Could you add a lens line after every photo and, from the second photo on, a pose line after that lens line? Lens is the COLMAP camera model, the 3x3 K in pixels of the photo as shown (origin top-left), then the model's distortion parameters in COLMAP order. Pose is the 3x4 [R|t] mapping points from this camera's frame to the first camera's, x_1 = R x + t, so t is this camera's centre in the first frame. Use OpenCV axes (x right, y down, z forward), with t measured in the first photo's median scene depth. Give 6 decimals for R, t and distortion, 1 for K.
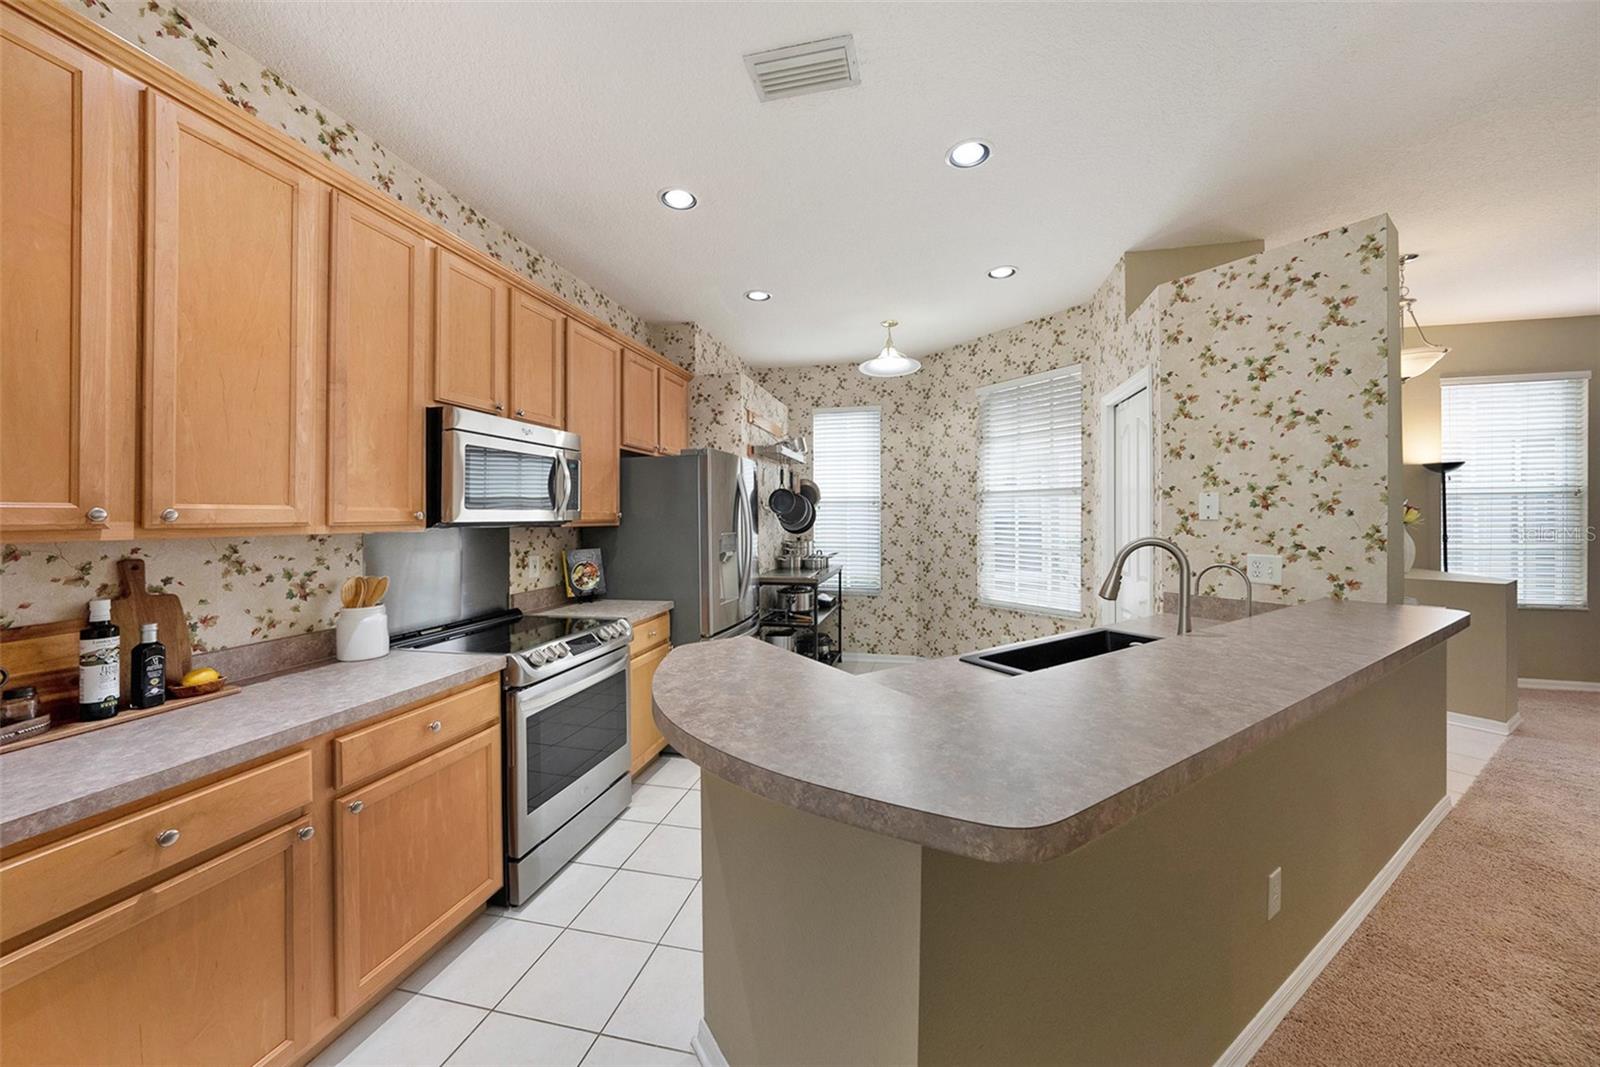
lens RADIAL K [[558.3, 0, 792.2], [0, 558.3, 525.0], [0, 0, 1]] dist [-0.037948, 0.019085]
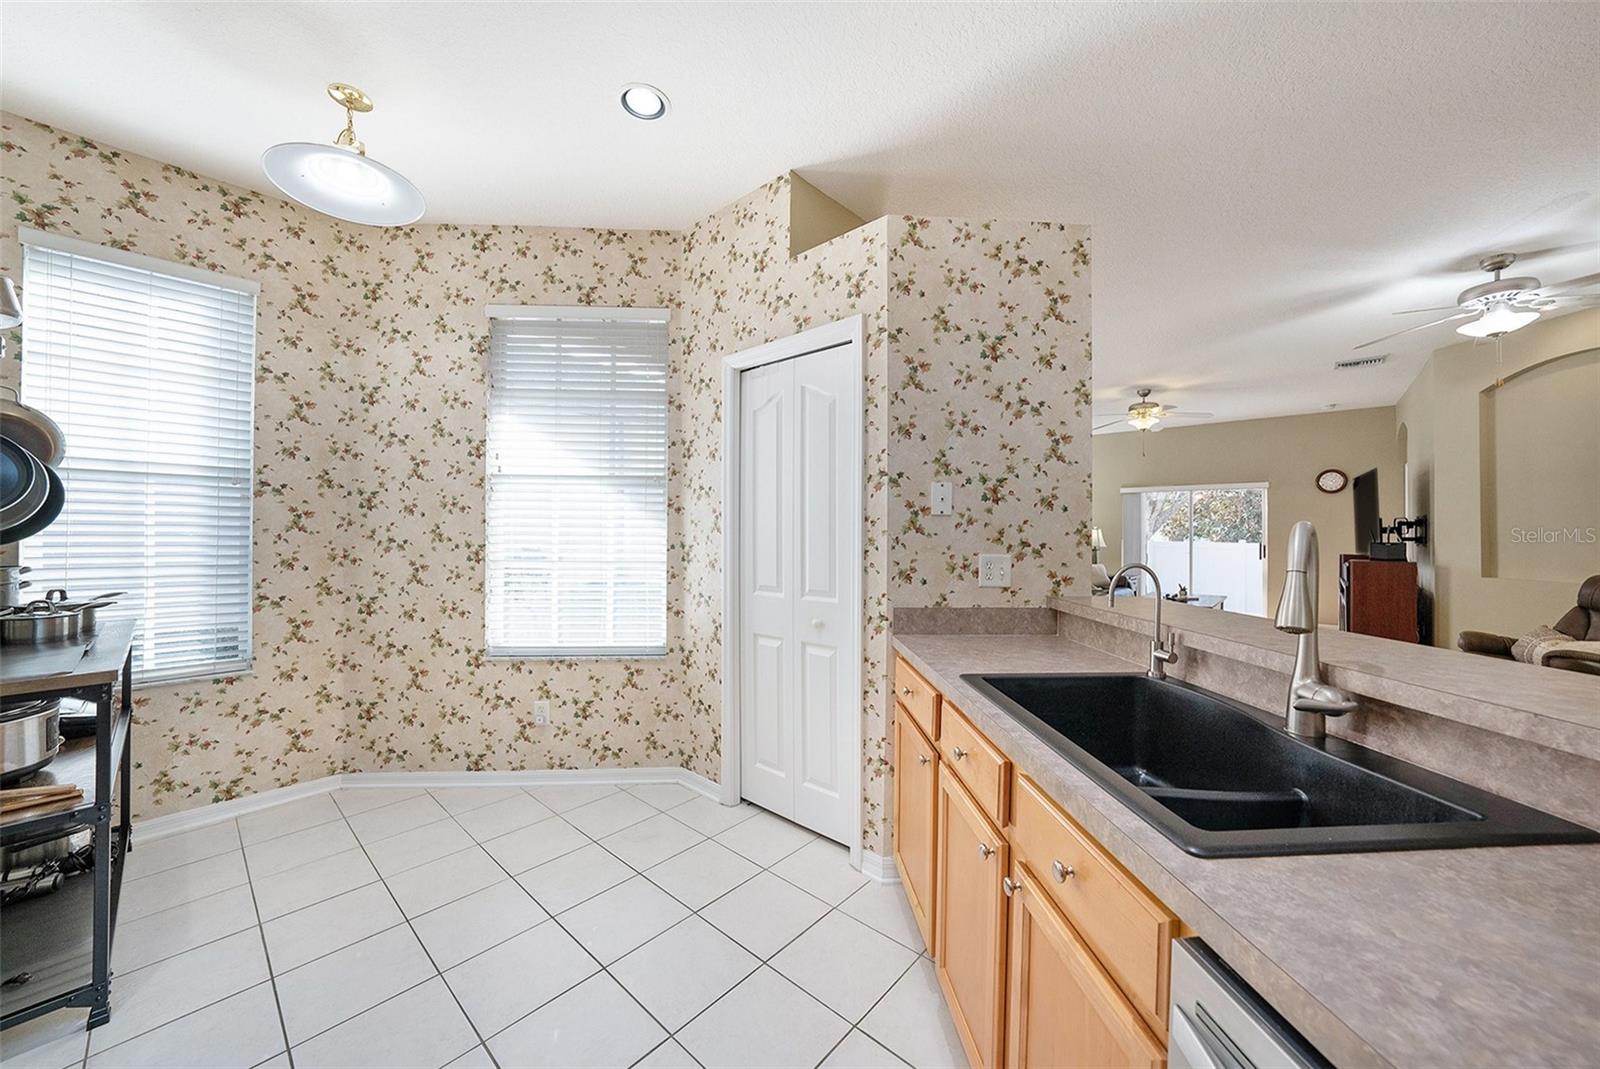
lens RADIAL K [[577.6, 0, 799.0], [0, 577.6, 528.7], [0, 0, 1]] dist [-0.029601, 0.008010]
pose [[0.473636, 0.012673, 0.880629, -0.058366], [0.004278, 0.999852, -0.016690, 0.013133], [-0.880710, 0.011673, 0.473512, 0.410221]]
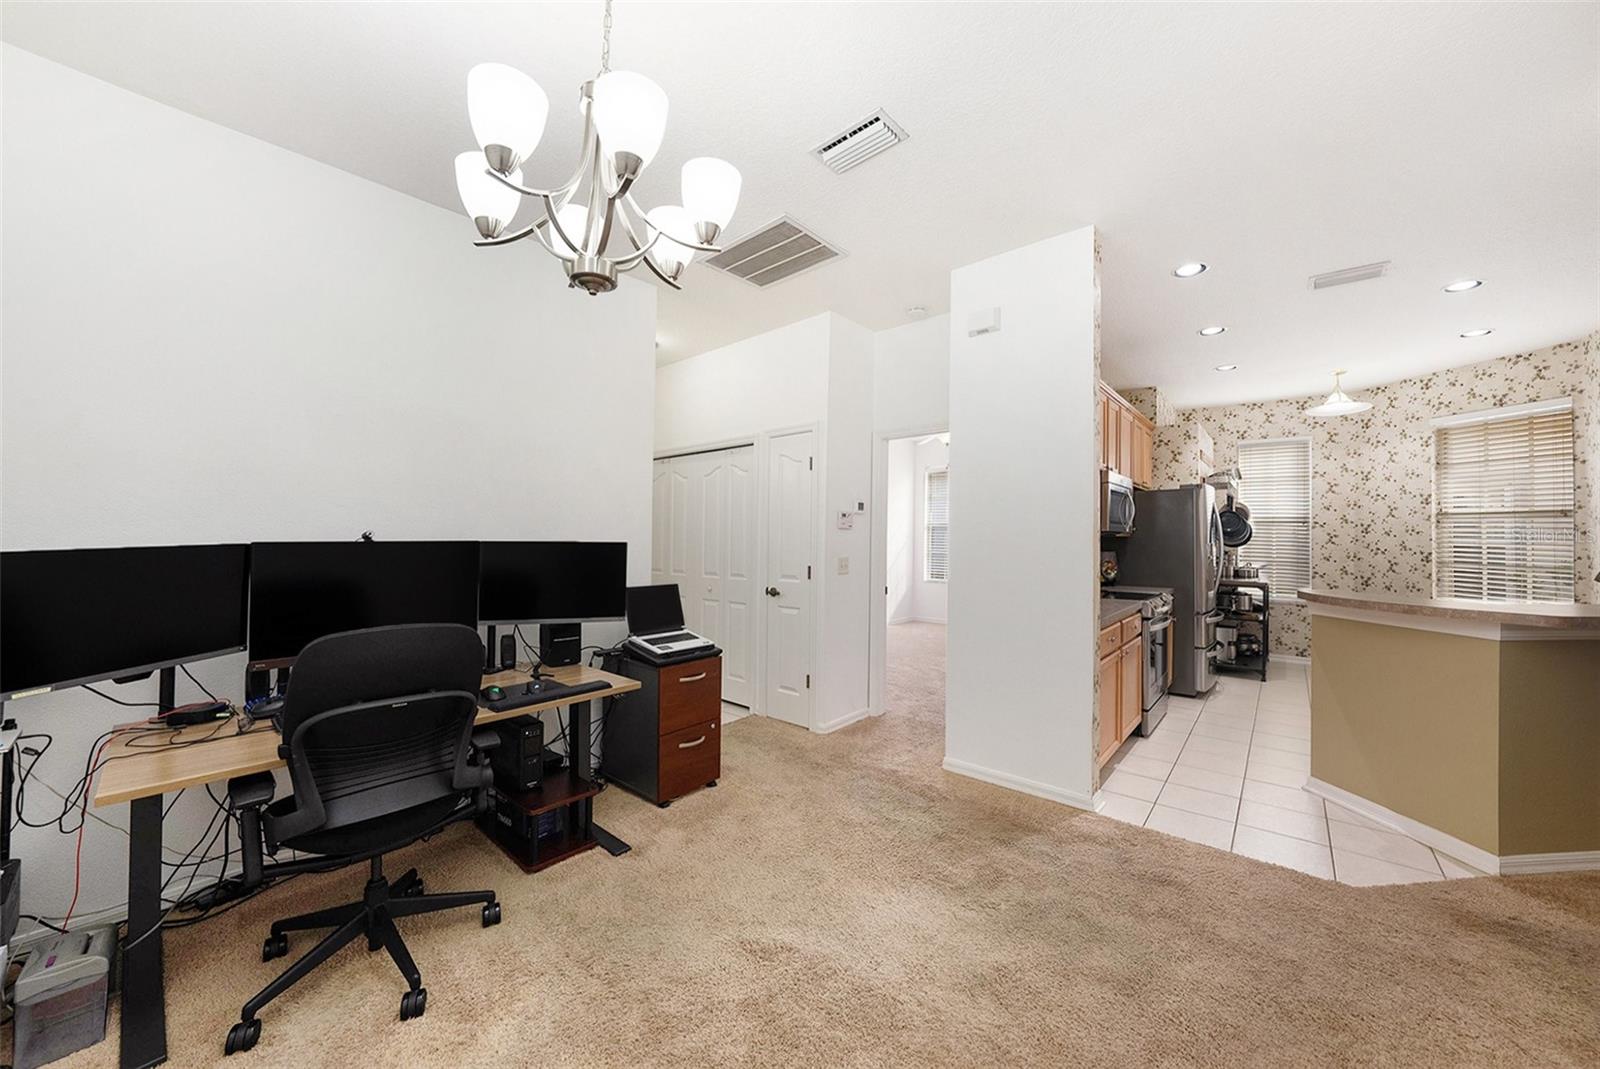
lens RADIAL K [[565.7, 0, 817.3], [0, 565.7, 522.7], [0, 0, 1]] dist [-0.039326, 0.008274]
pose [[0.893416, 0.009742, -0.449124, -0.273091], [-0.024347, 0.999345, -0.026755, 0.017985], [0.448569, 0.034838, 0.893069, -0.511762]]
